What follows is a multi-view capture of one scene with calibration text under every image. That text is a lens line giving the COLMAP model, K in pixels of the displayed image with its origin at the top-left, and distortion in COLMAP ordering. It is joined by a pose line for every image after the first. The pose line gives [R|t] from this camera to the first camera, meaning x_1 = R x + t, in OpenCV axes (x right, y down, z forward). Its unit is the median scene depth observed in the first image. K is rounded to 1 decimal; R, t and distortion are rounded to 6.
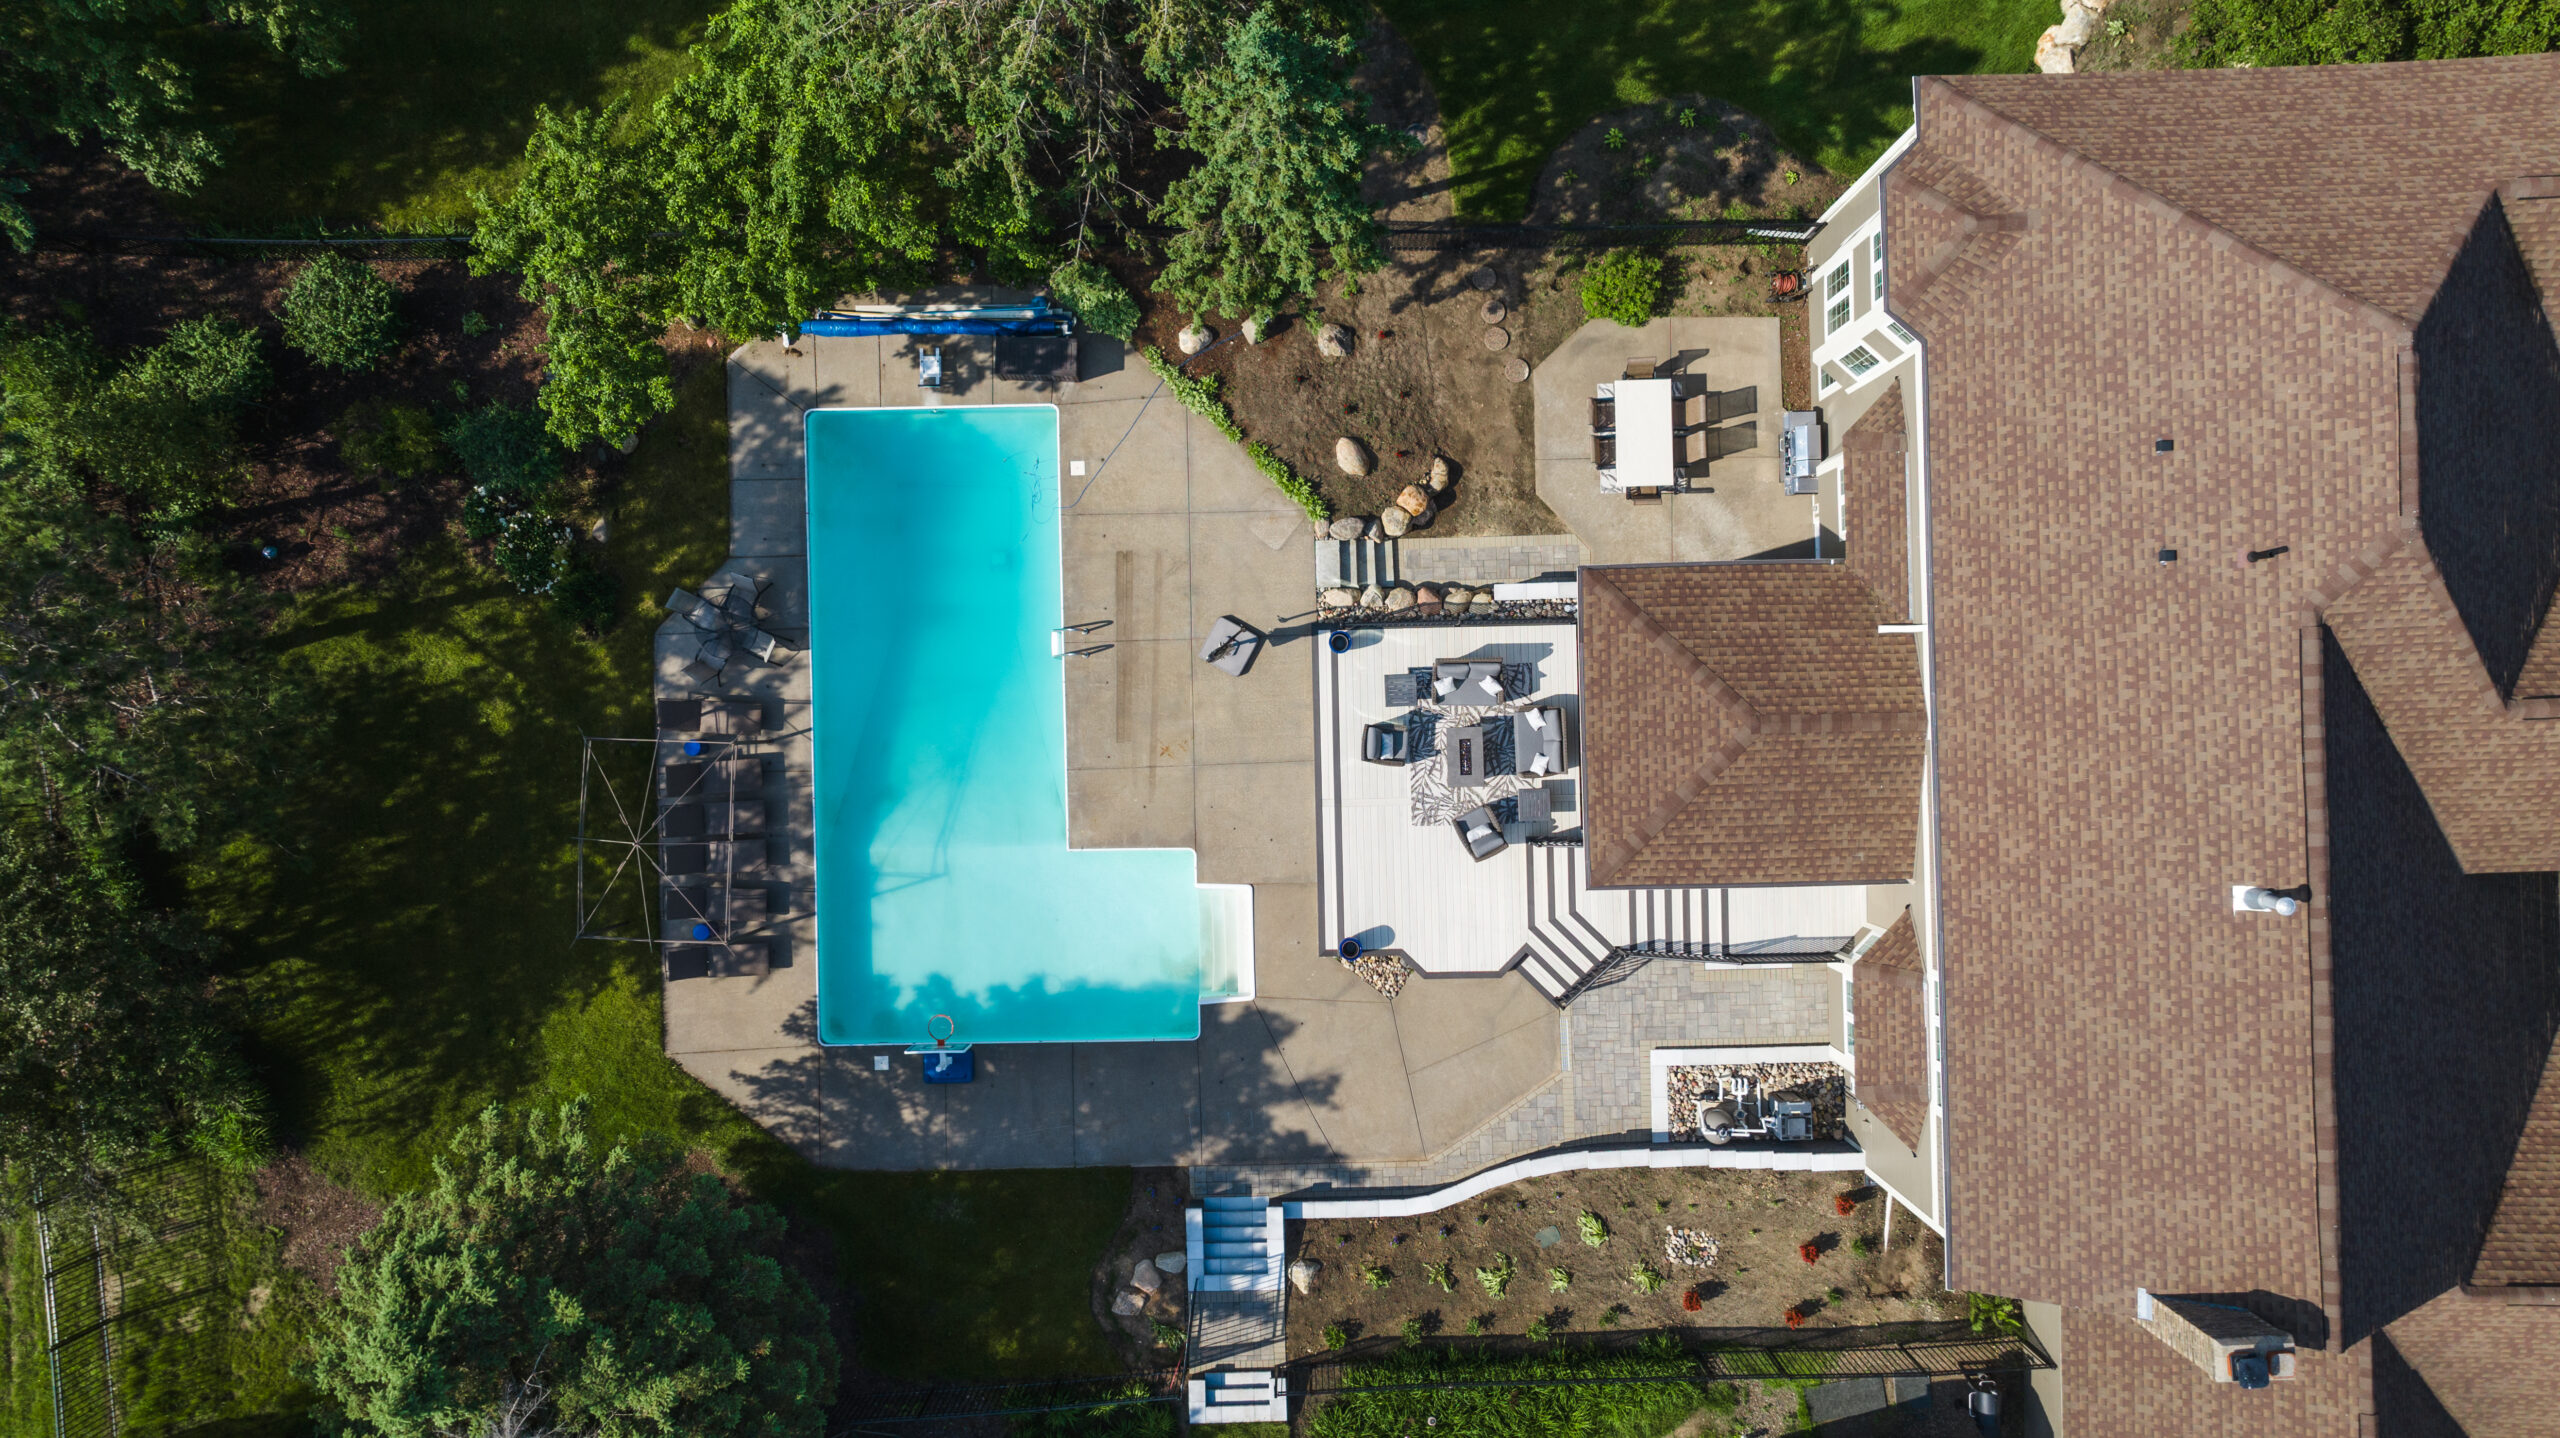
lens RADIAL K [[1805.0, 0, 1284.1], [0, 1805.0, 725.1], [0, 0, 1]] dist [-0.035931, 0.029829]
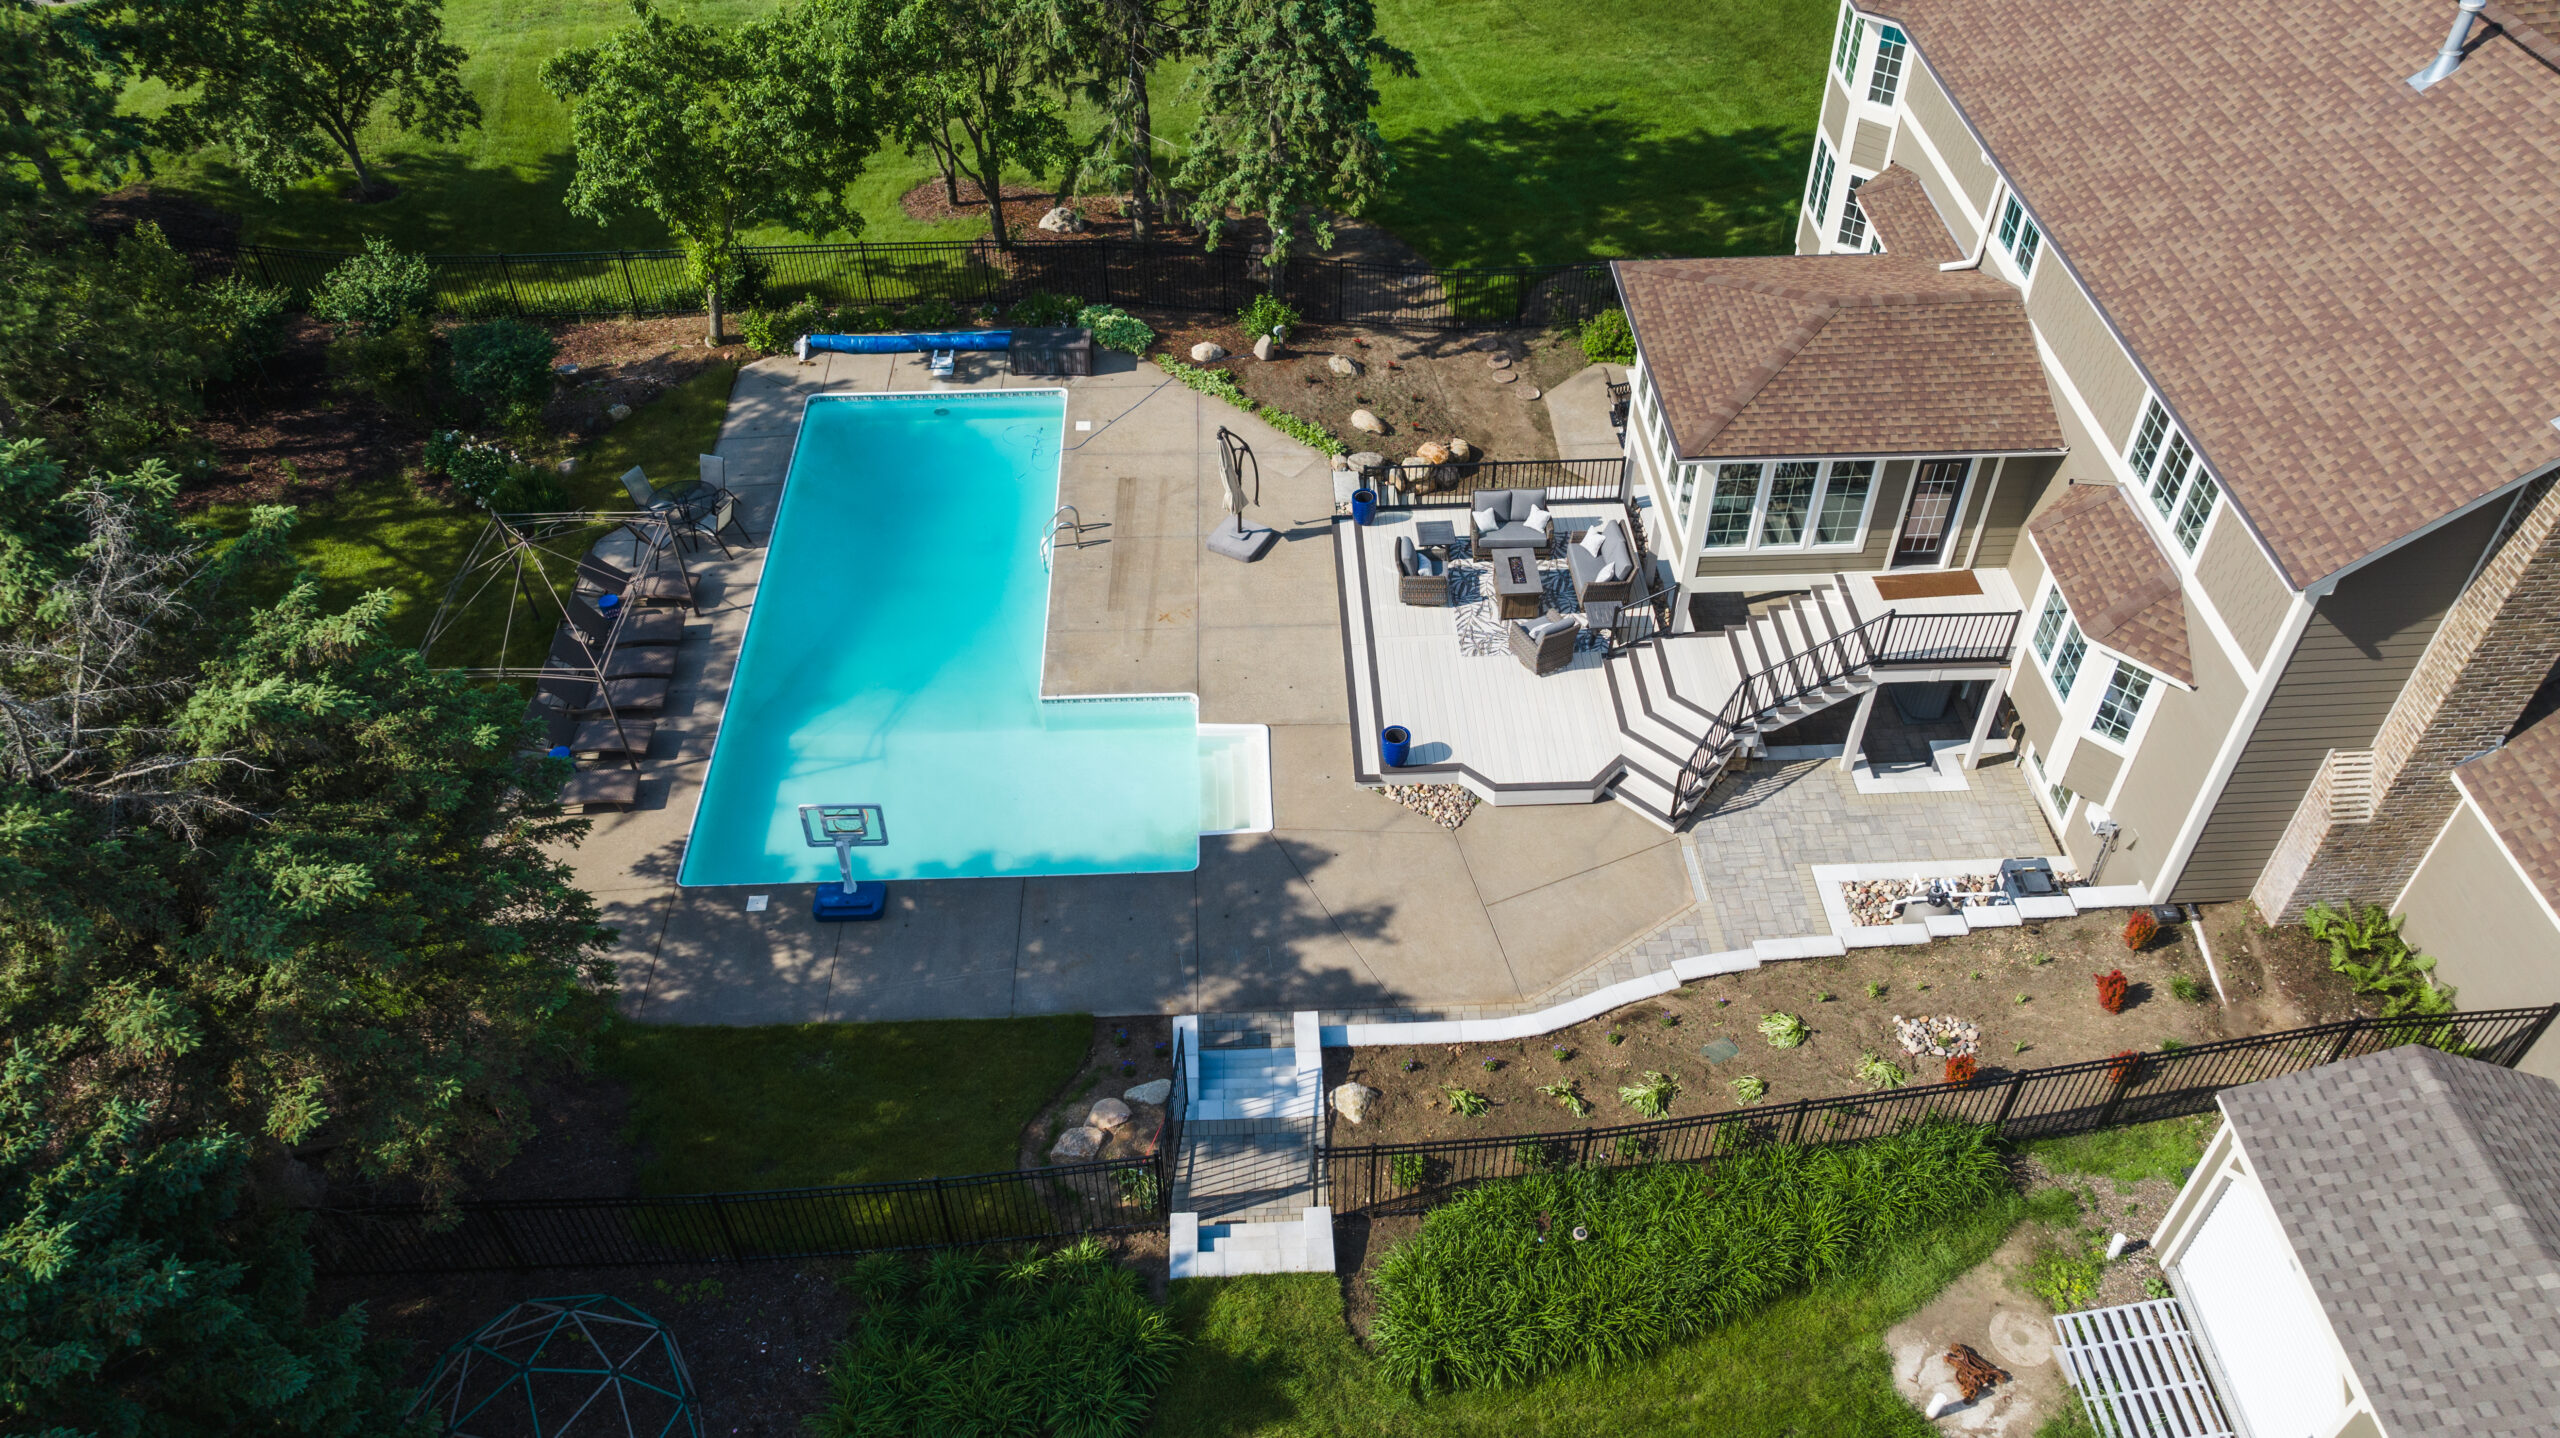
lens RADIAL K [[1805.0, 0, 1286.5], [0, 1805.0, 714.4], [0, 0, 1]] dist [-0.035931, 0.029829]
pose [[0.999872, -0.007230, 0.014255, -0.021024], [0.015275, 0.694925, -0.718920, 0.659934], [-0.004708, 0.719046, 0.694946, 0.442251]]
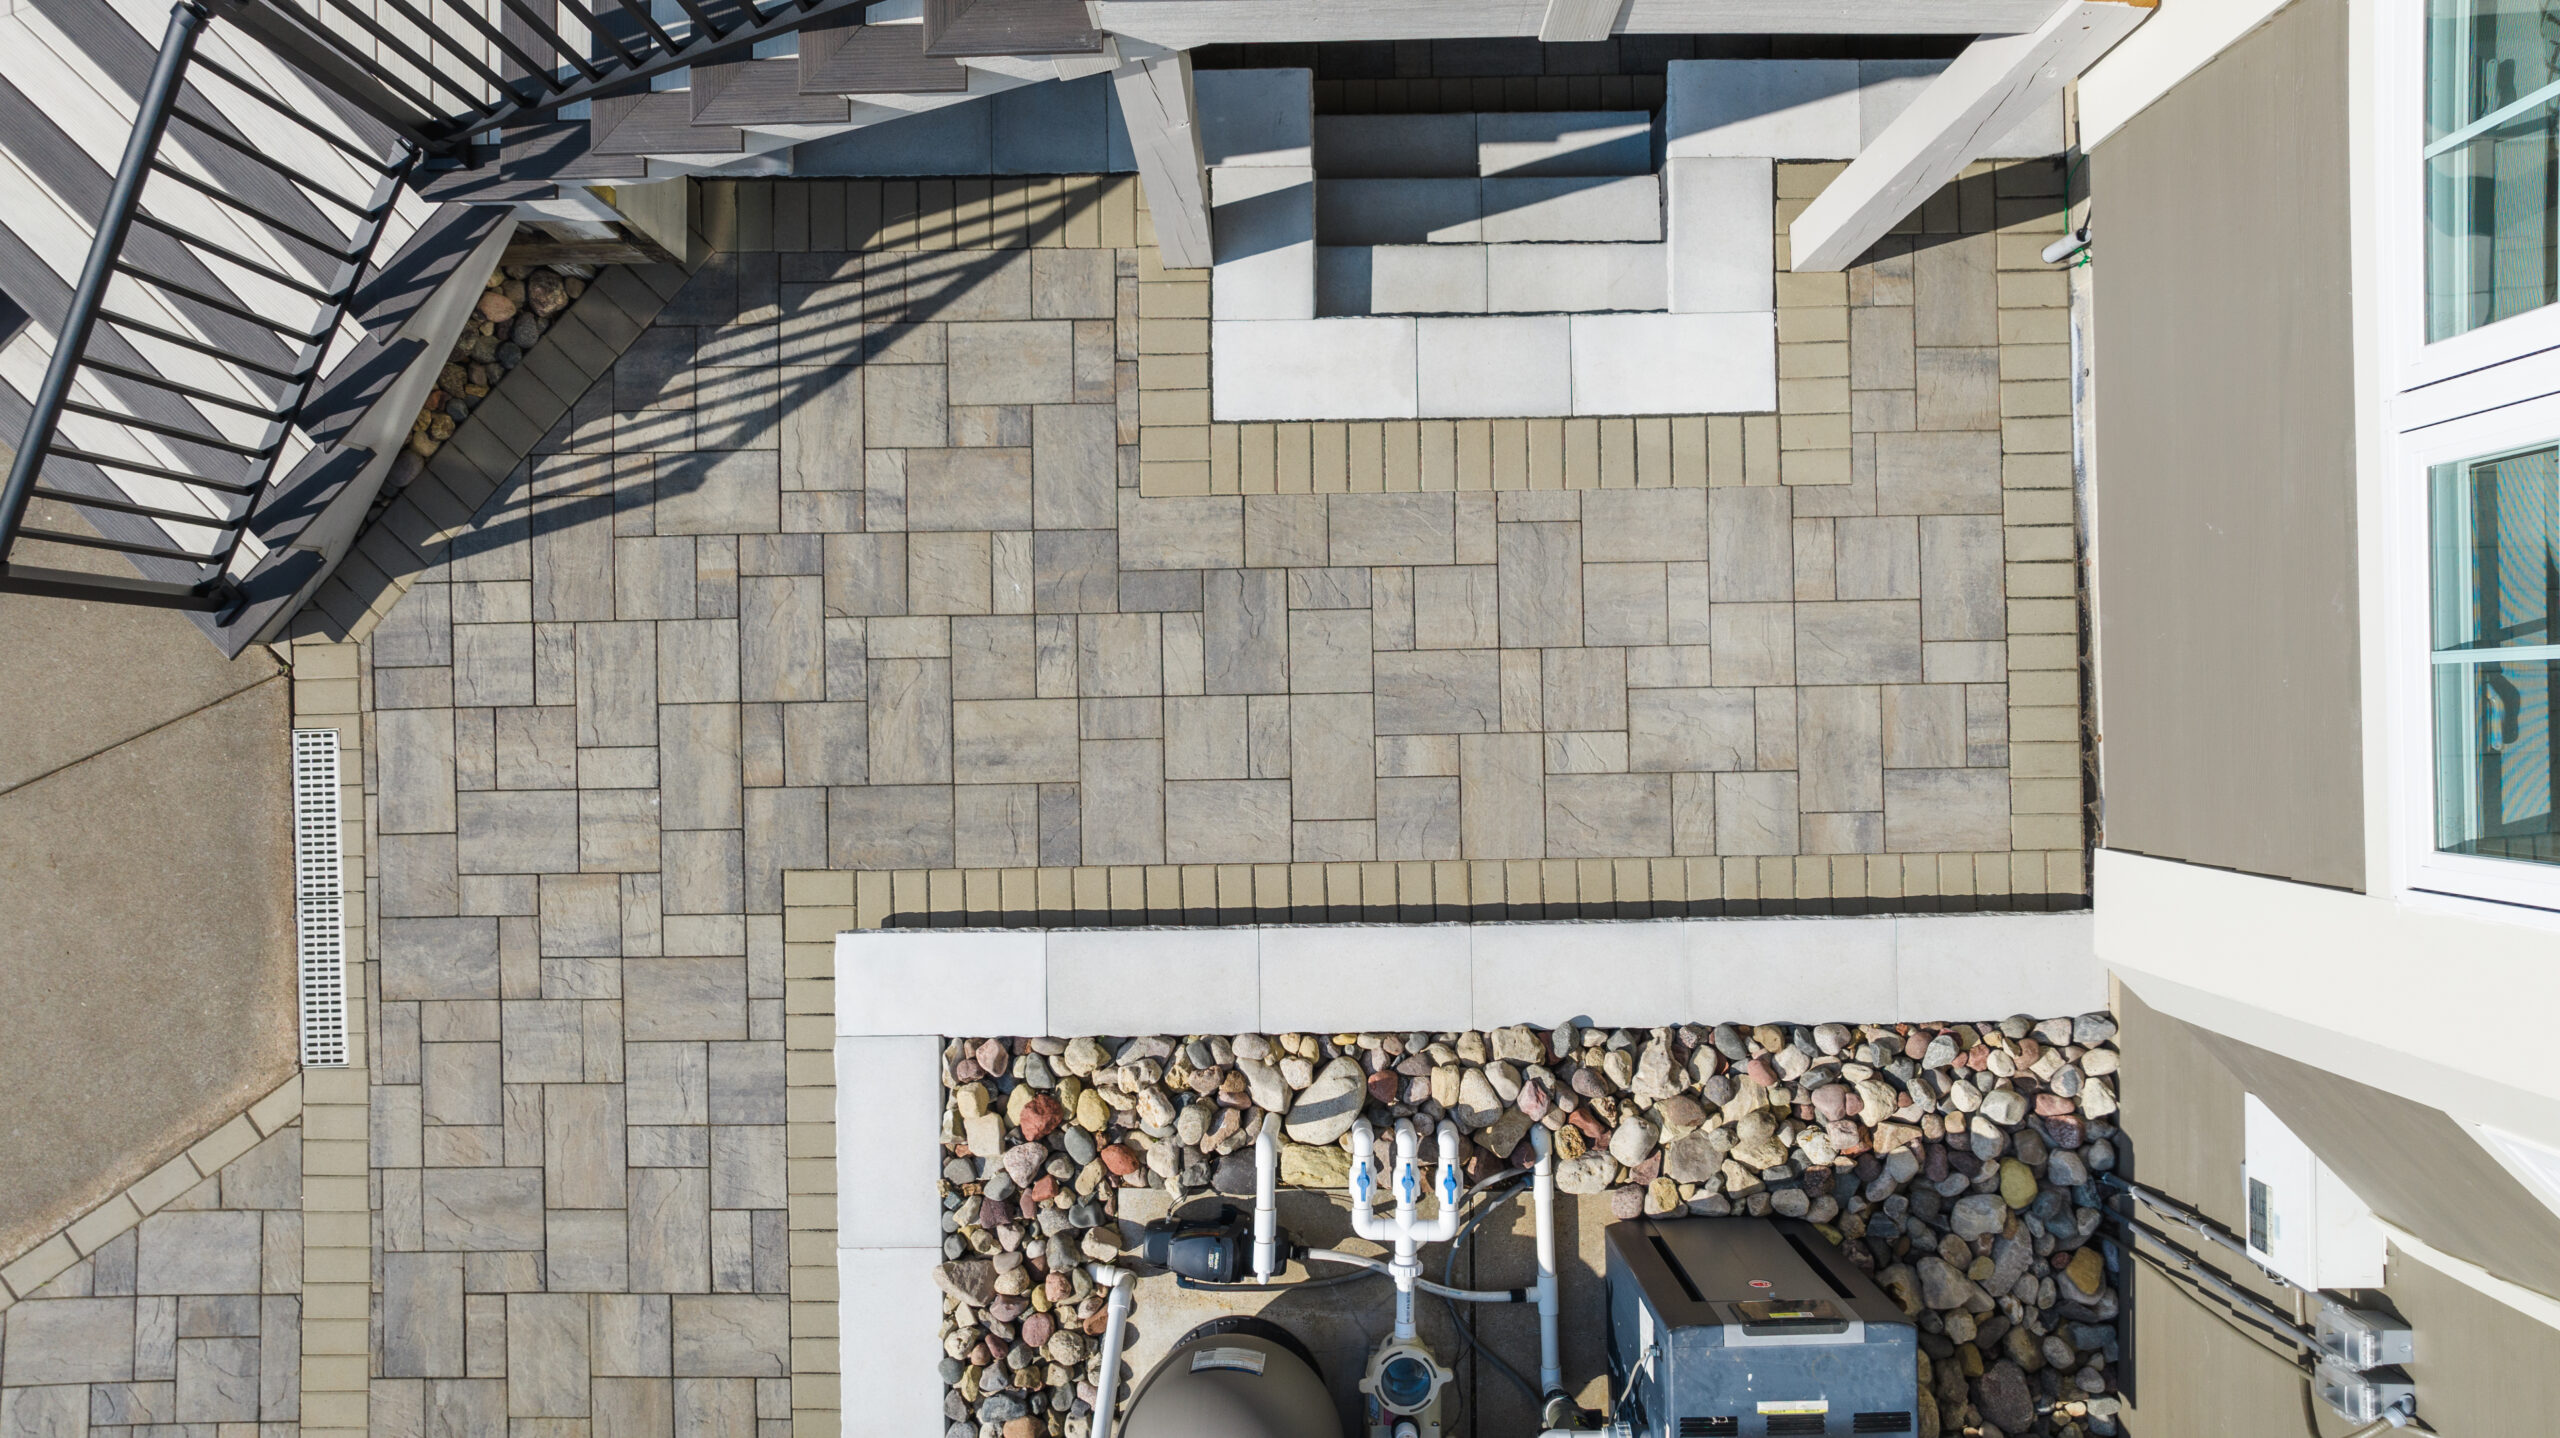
lens RADIAL K [[1805.0, 0, 1283.3], [0, 1805.0, 736.1], [0, 0, 1]] dist [-0.035931, 0.029829]
pose [[0.999939, 0.007564, 0.008003, 0.238739], [-0.007555, 0.999971, -0.001141, 0.162881], [-0.008011, 0.001081, 0.999967, 0.843716]]
